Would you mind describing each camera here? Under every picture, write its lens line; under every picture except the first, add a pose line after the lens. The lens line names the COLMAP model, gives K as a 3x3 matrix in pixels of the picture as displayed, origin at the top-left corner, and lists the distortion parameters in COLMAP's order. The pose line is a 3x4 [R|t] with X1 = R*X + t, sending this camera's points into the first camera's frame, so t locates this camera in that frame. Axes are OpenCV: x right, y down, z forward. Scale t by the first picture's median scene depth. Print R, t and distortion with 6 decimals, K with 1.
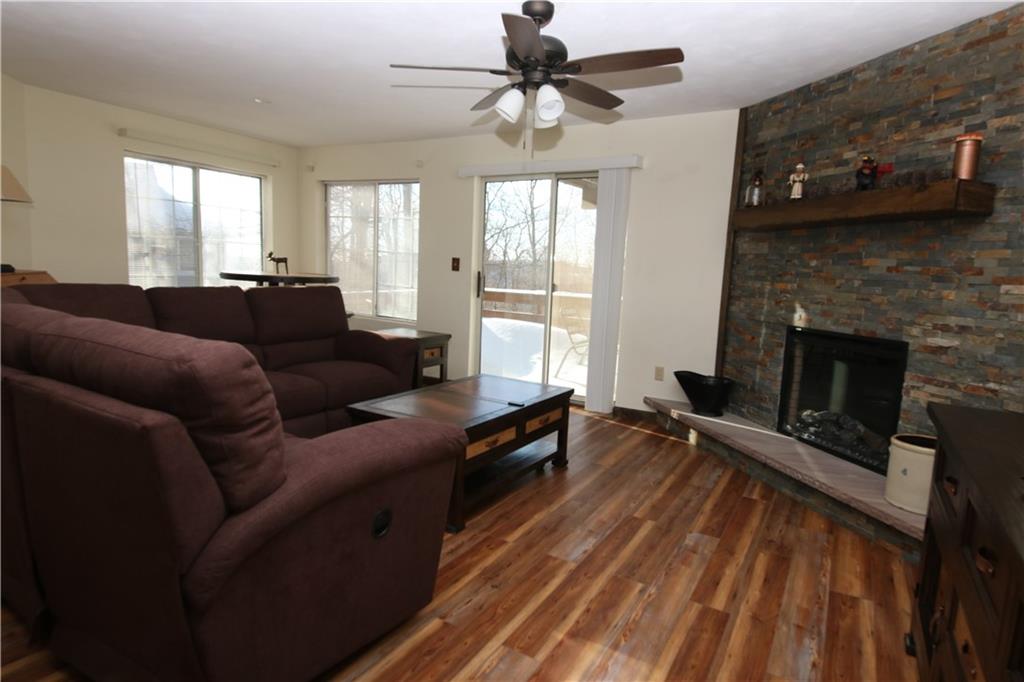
lens RADIAL K [[569.4, 0, 512.0], [0, 569.4, 341.0], [0, 0, 1]] dist [0.034287, -0.048987]
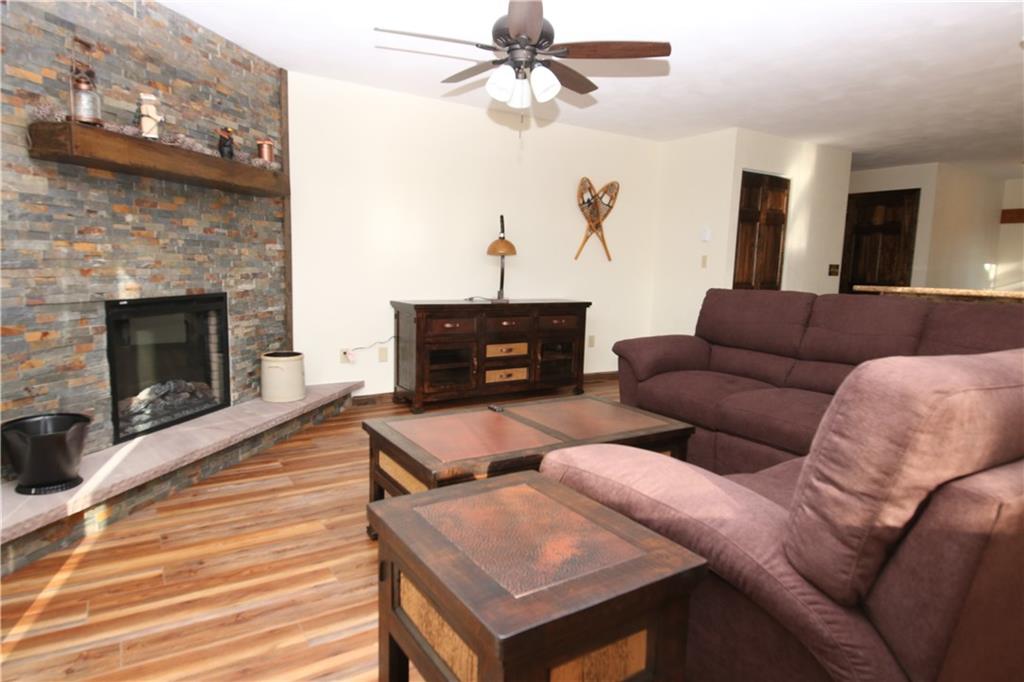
lens RADIAL K [[605.9, 0, 512.0], [0, 605.9, 341.0], [0, 0, 1]] dist [0.008108, -0.030800]
pose [[-0.890489, -0.122643, 0.438164, -0.386052], [-0.006424, 0.966281, 0.257409, -0.212640], [-0.454959, 0.226405, -0.861251, 1.697584]]
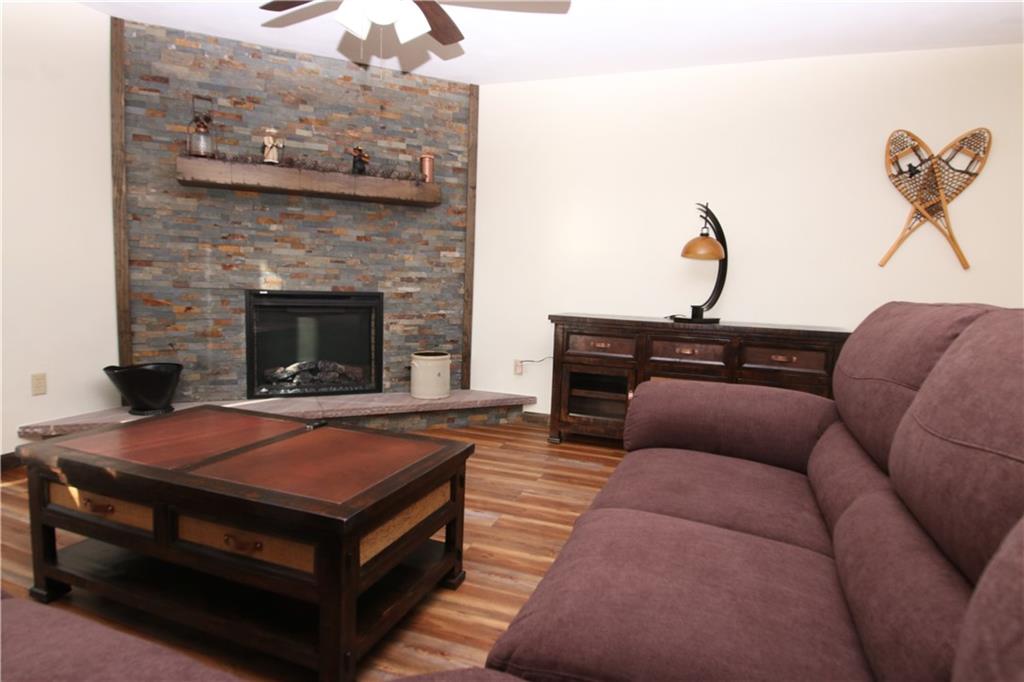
lens RADIAL K [[569.4, 0, 512.0], [0, 569.4, 341.0], [0, 0, 1]] dist [0.034287, -0.048987]
pose [[-0.169042, -0.149787, 0.974161, -0.663133], [0.081606, 0.982864, 0.165286, -0.077497], [-0.982225, 0.107438, -0.153922, 0.839764]]
